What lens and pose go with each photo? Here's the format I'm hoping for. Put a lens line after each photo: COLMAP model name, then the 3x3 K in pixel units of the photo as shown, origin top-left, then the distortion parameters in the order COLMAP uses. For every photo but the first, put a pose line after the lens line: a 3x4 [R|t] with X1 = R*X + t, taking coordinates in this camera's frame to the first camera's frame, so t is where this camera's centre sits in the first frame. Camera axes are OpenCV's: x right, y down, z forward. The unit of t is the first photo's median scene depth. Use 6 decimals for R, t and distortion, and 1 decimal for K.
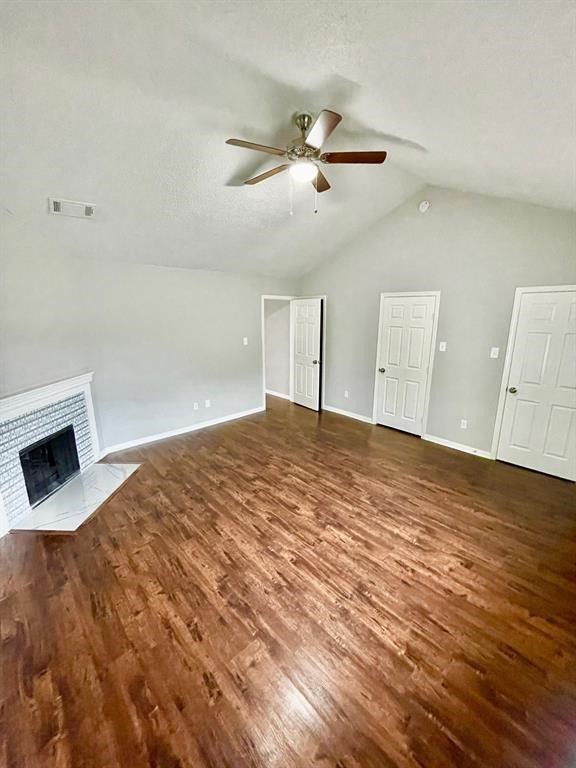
lens RADIAL K [[311.4, 0, 286.6], [0, 311.4, 380.5], [0, 0, 1]] dist [-0.001590, -0.000281]
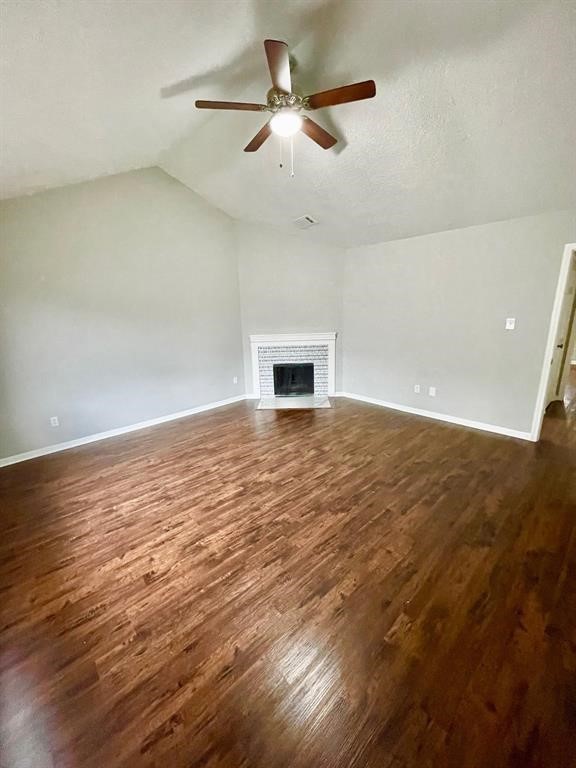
lens RADIAL K [[311.4, 0, 289.0], [0, 311.4, 388.5], [0, 0, 1]] dist [-0.001590, -0.000281]
pose [[-0.006475, 0.267942, -0.963413, 1.088289], [-0.186217, 0.946258, 0.264422, -0.166434], [0.982487, 0.181116, 0.043768, 1.075646]]
